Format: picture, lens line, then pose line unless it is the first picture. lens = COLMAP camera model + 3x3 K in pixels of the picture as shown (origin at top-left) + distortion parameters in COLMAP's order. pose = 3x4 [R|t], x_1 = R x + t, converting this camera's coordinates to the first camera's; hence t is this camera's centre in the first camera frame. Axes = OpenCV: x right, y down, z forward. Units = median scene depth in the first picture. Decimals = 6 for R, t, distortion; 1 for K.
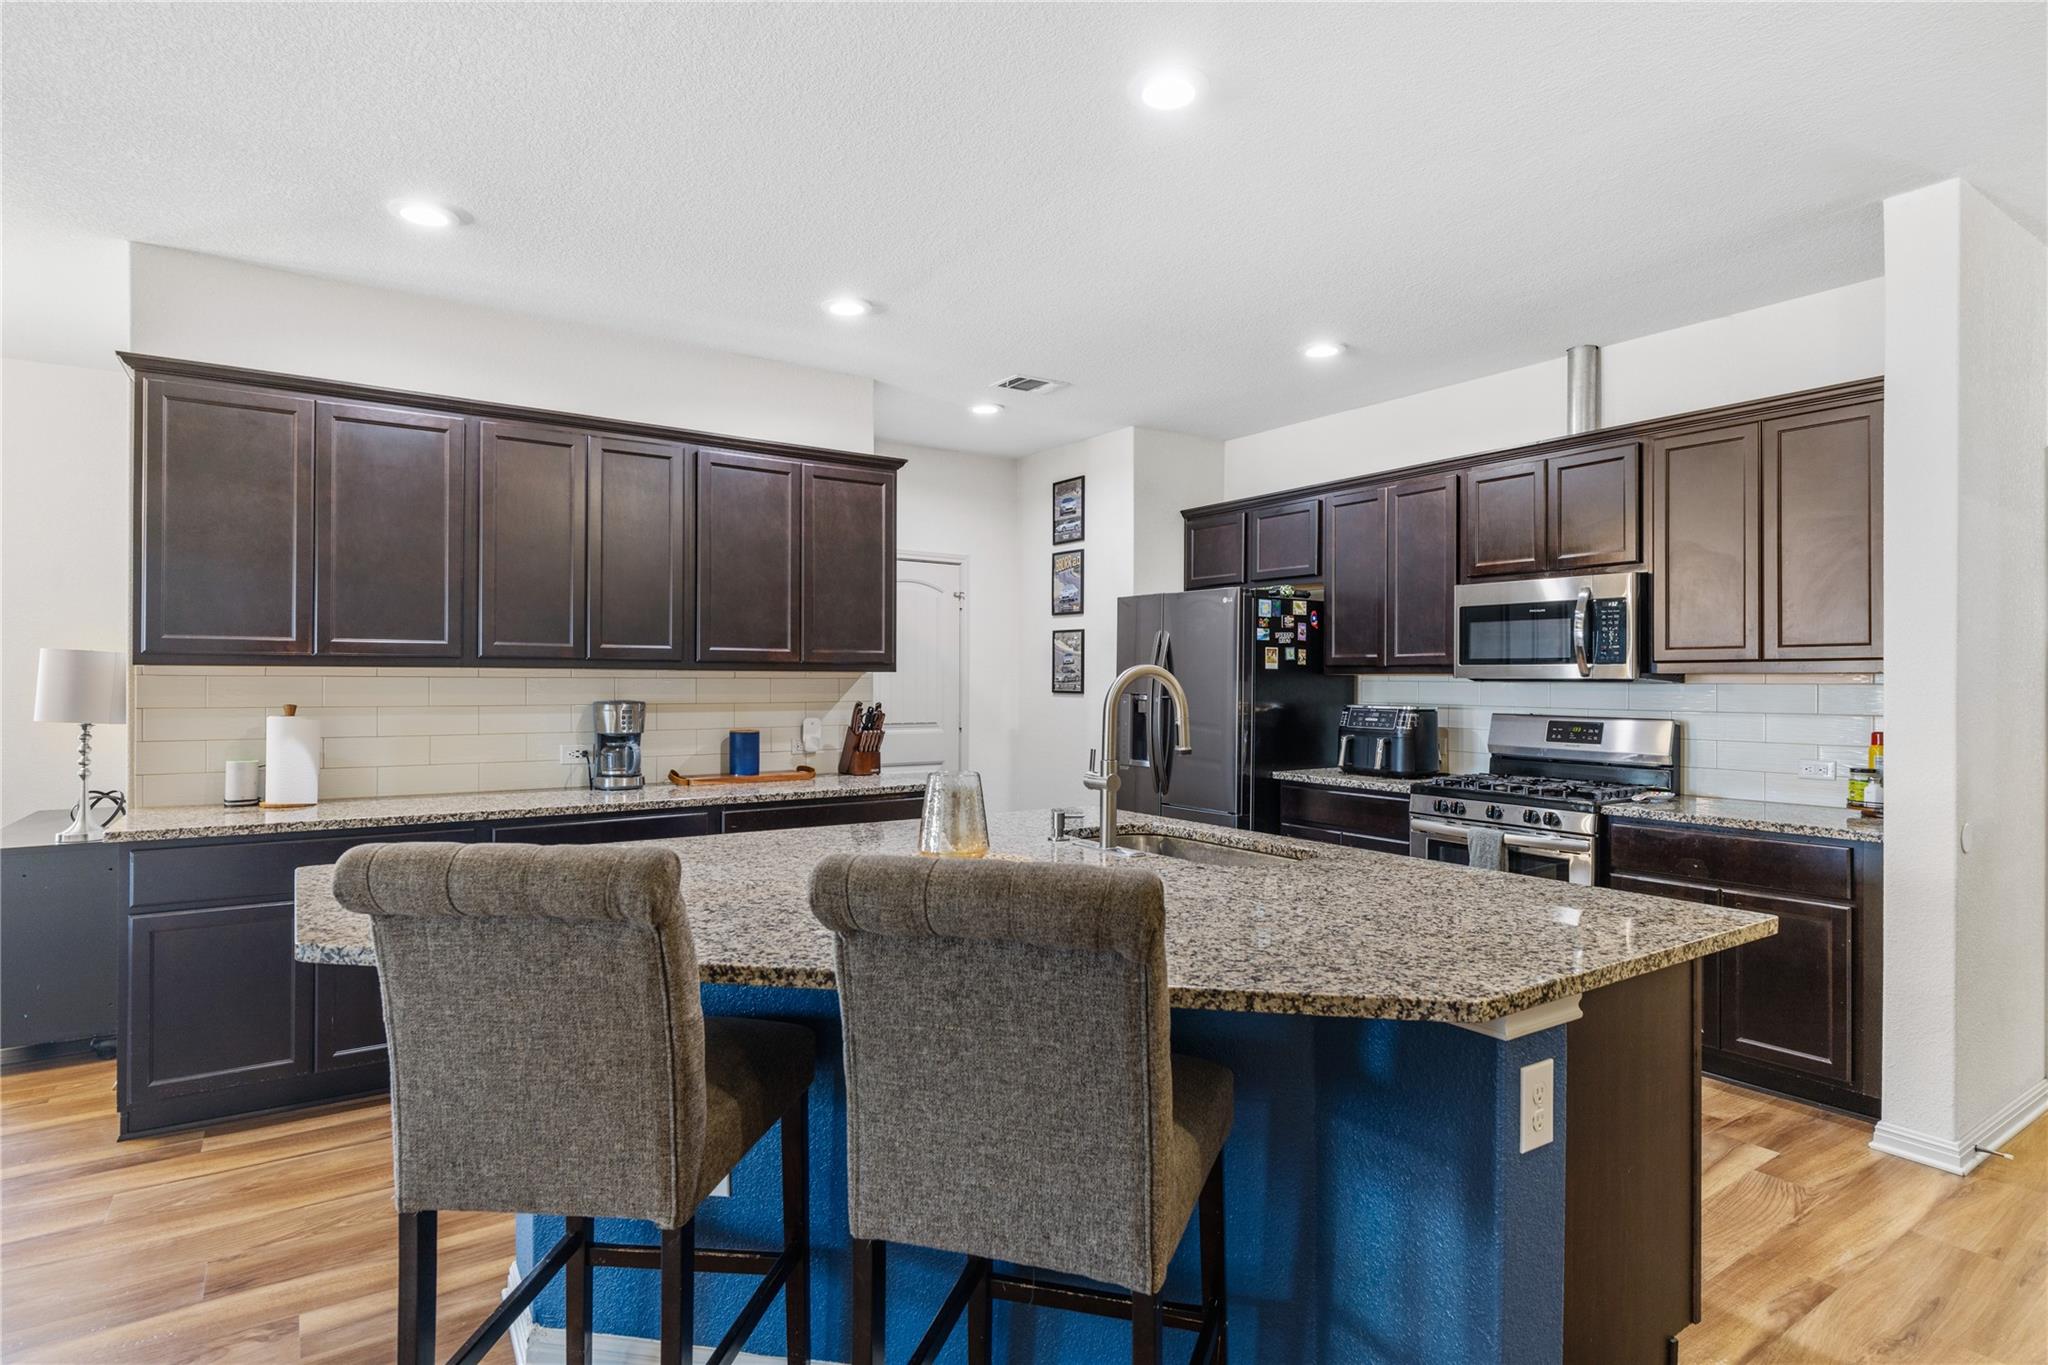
lens RADIAL K [[1041.2, 0, 974.9], [0, 1041.2, 662.6], [0, 0, 1]] dist [0.004056, -0.003231]
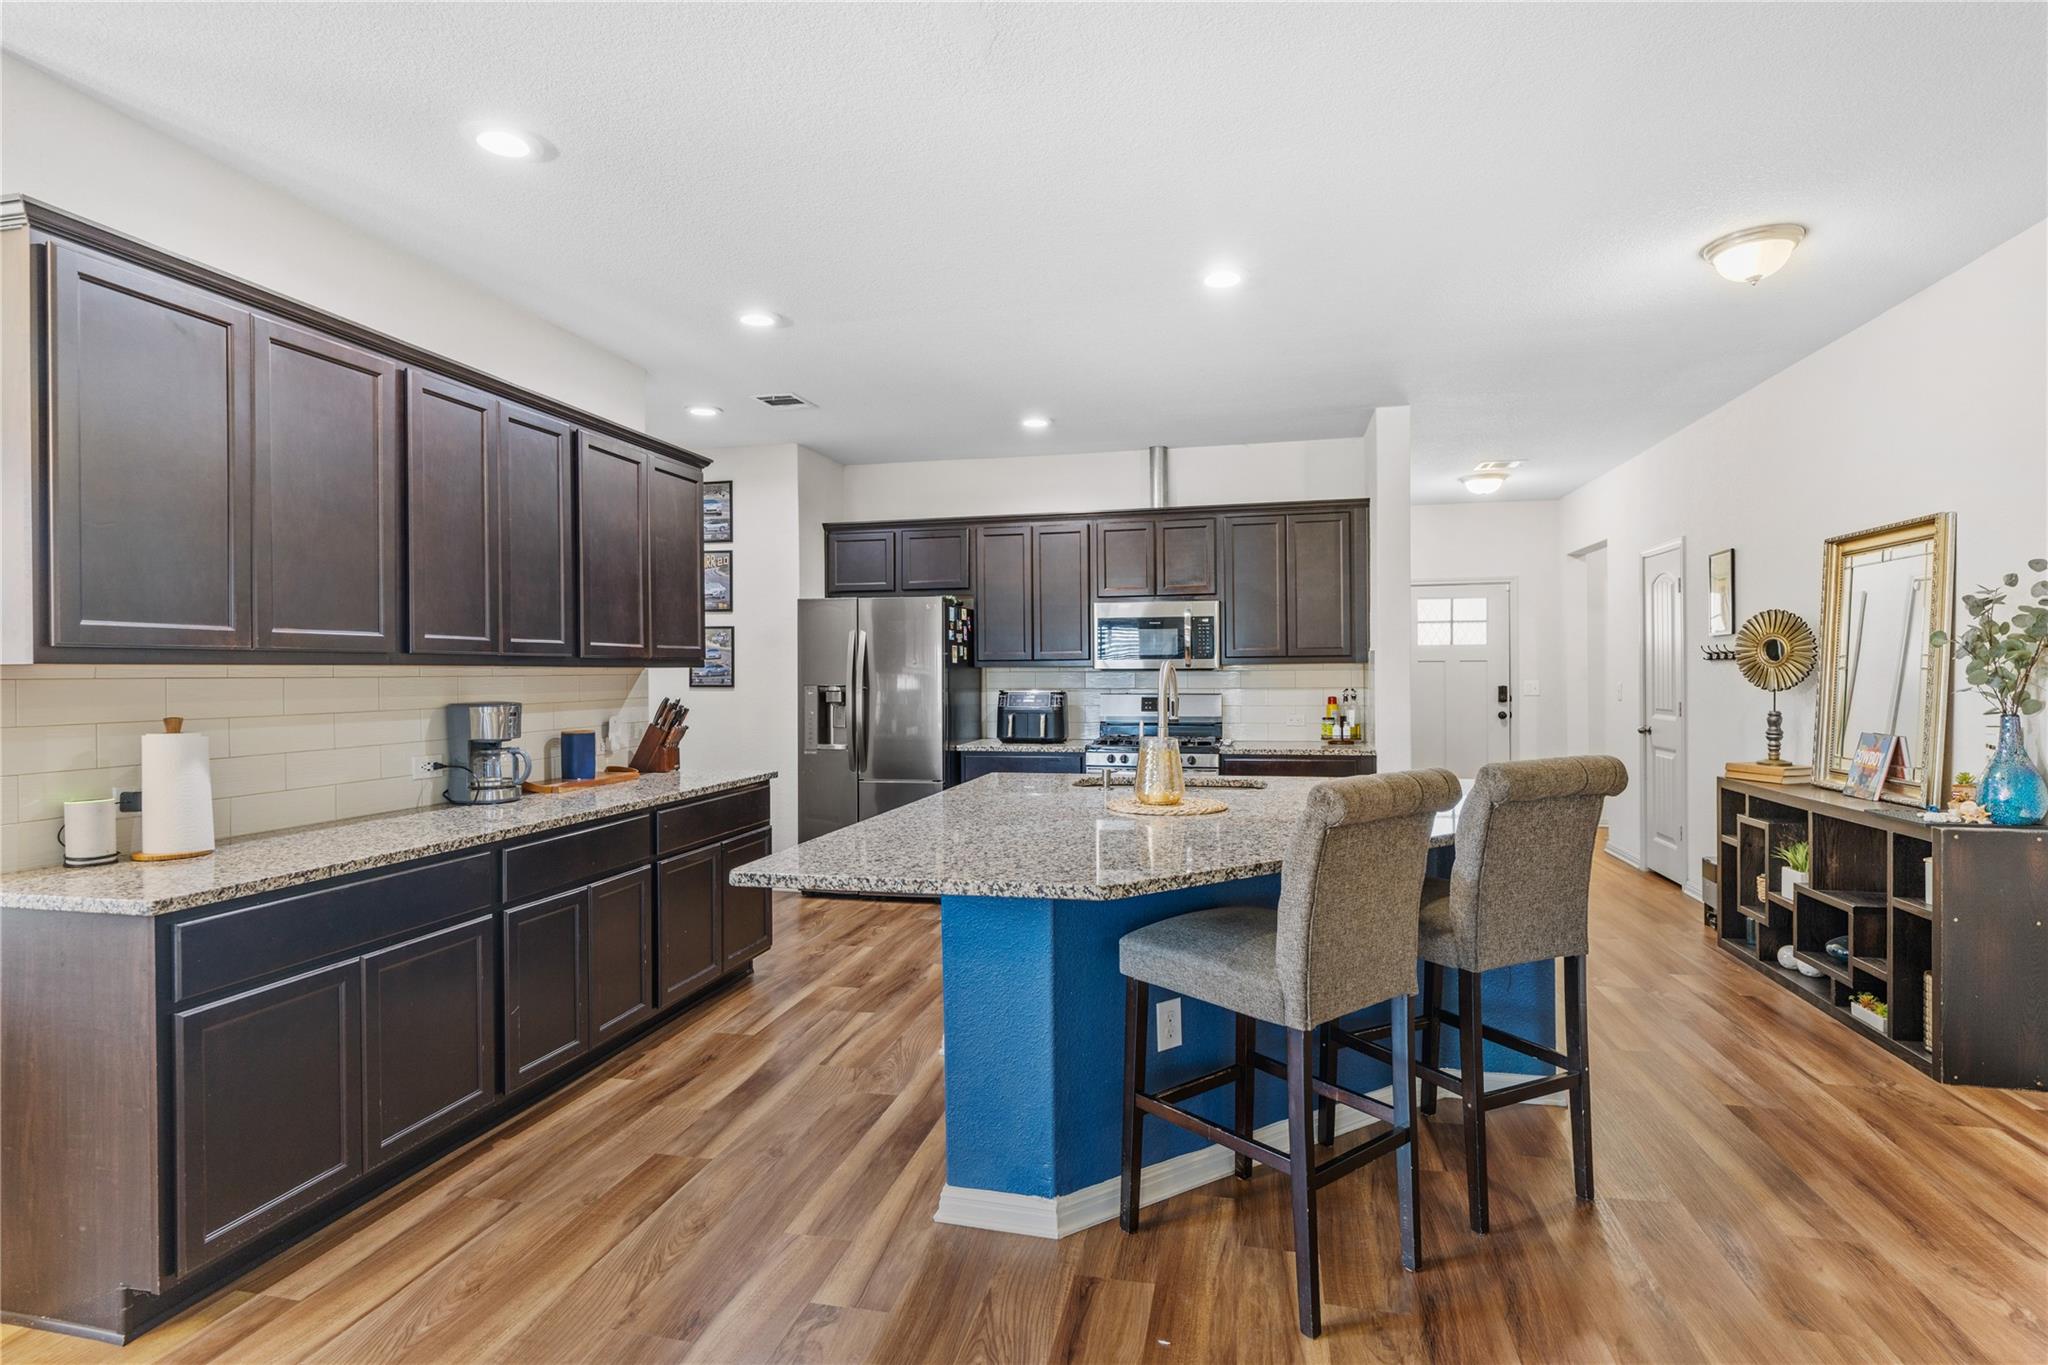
lens RADIAL K [[1026.3, 0, 993.8], [0, 1026.3, 659.2], [0, 0, 1]] dist [0.001504, -0.000450]
pose [[0.742510, -0.001850, 0.669833, -0.585084], [0.000117, 0.999997, 0.002631, -0.001837], [-0.669835, -0.001875, 0.742507, 0.068282]]
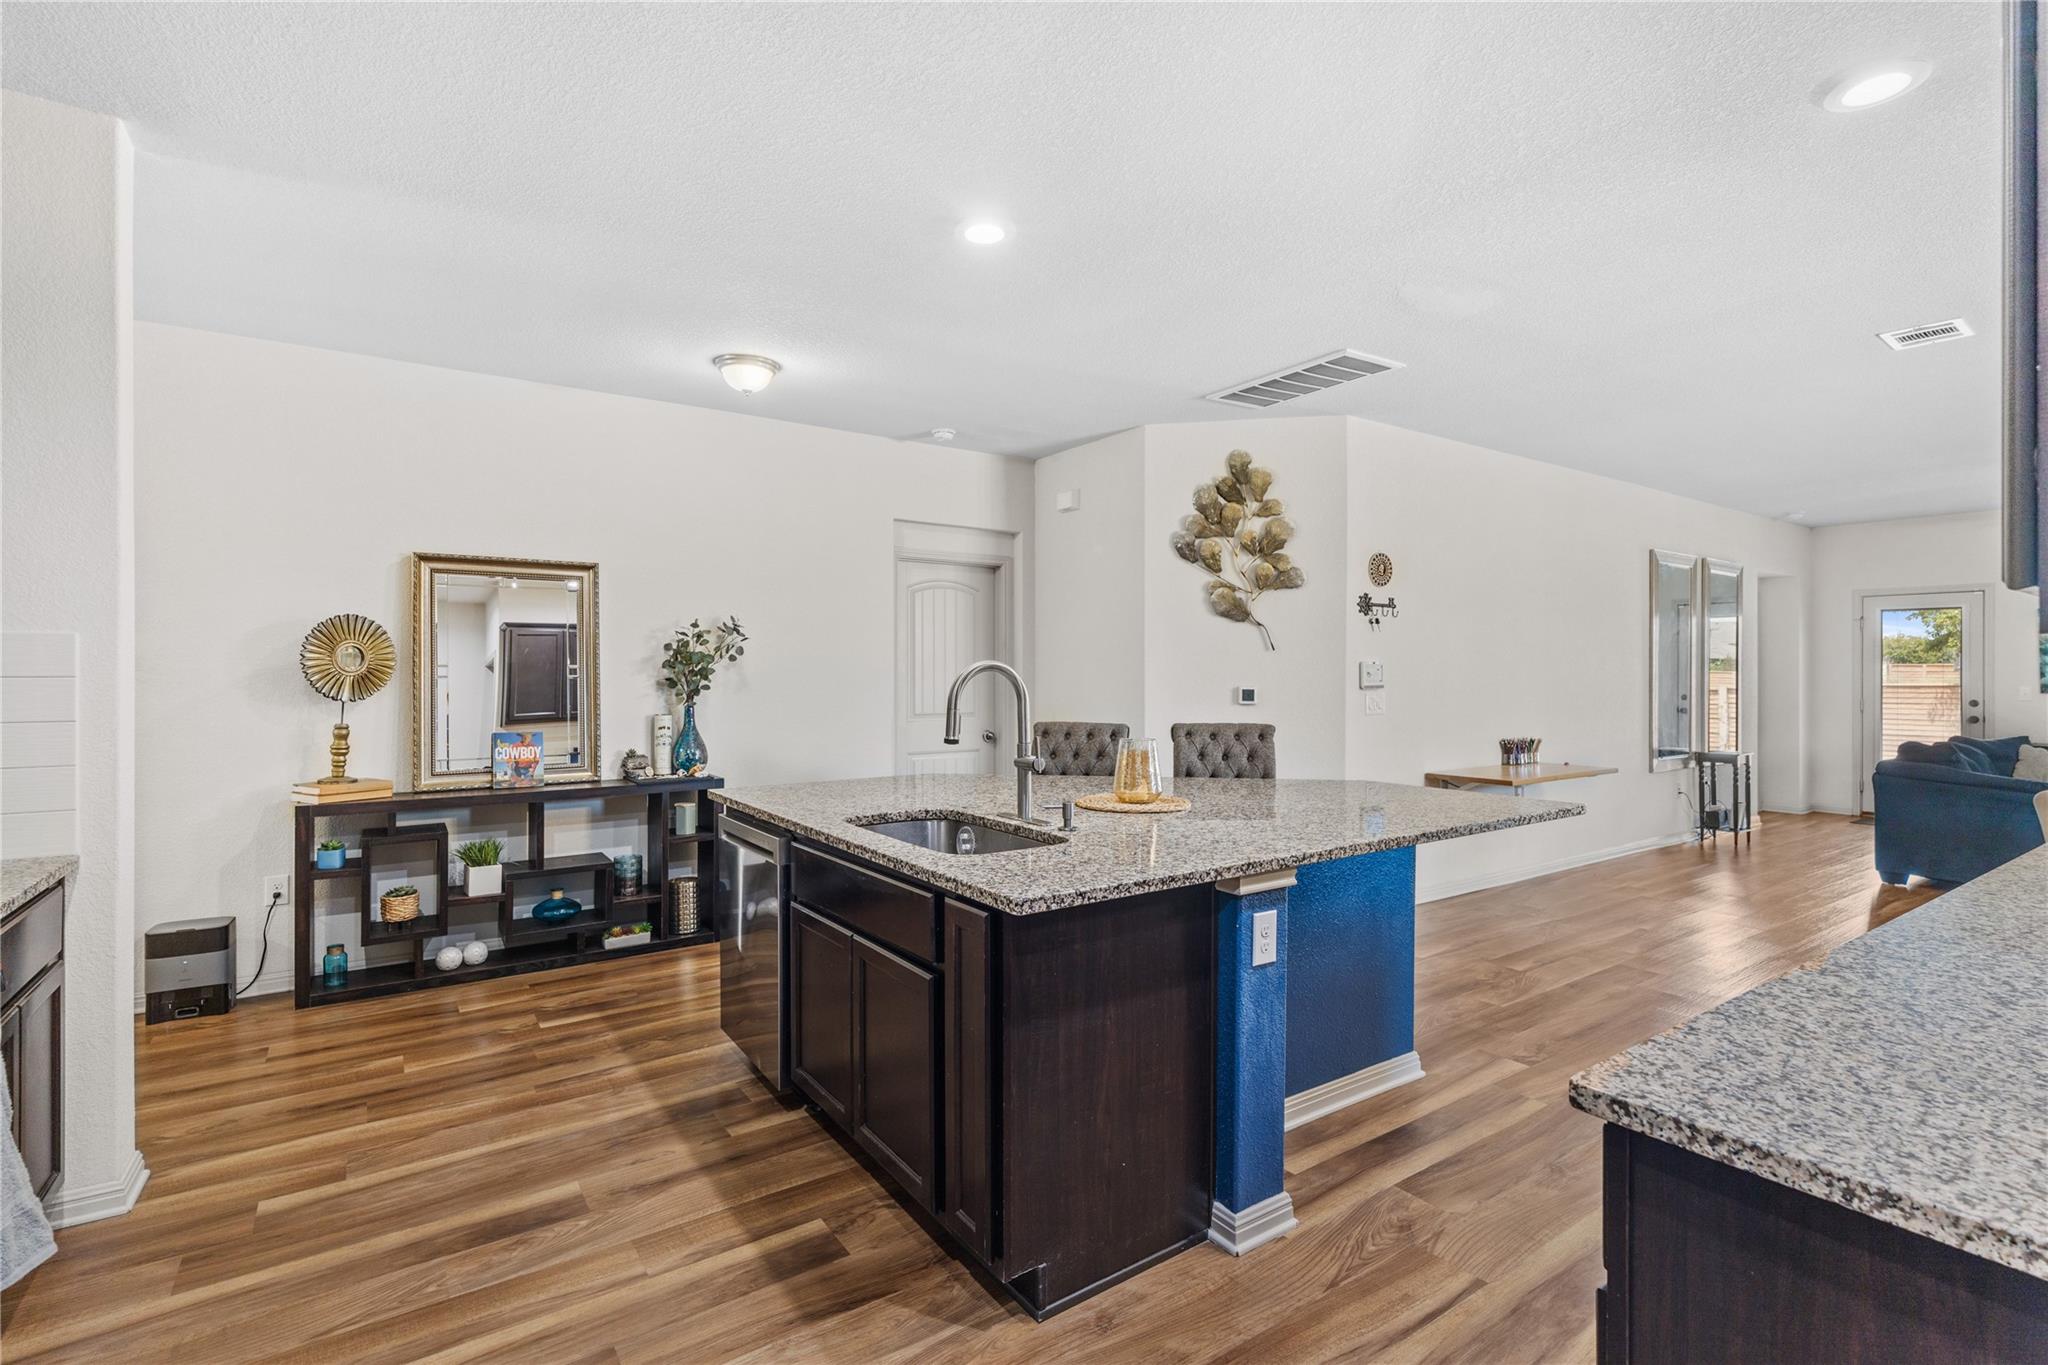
lens RADIAL K [[947.5, 0, 1015.5], [0, 947.5, 673.2], [0, 0, 1]] dist [0.001844, -0.002991]
pose [[-0.999862, -0.004243, -0.016039, 0.109417], [-0.003965, 0.999842, -0.017331, 0.019382], [0.016110, -0.017265, -0.999721, 1.254869]]
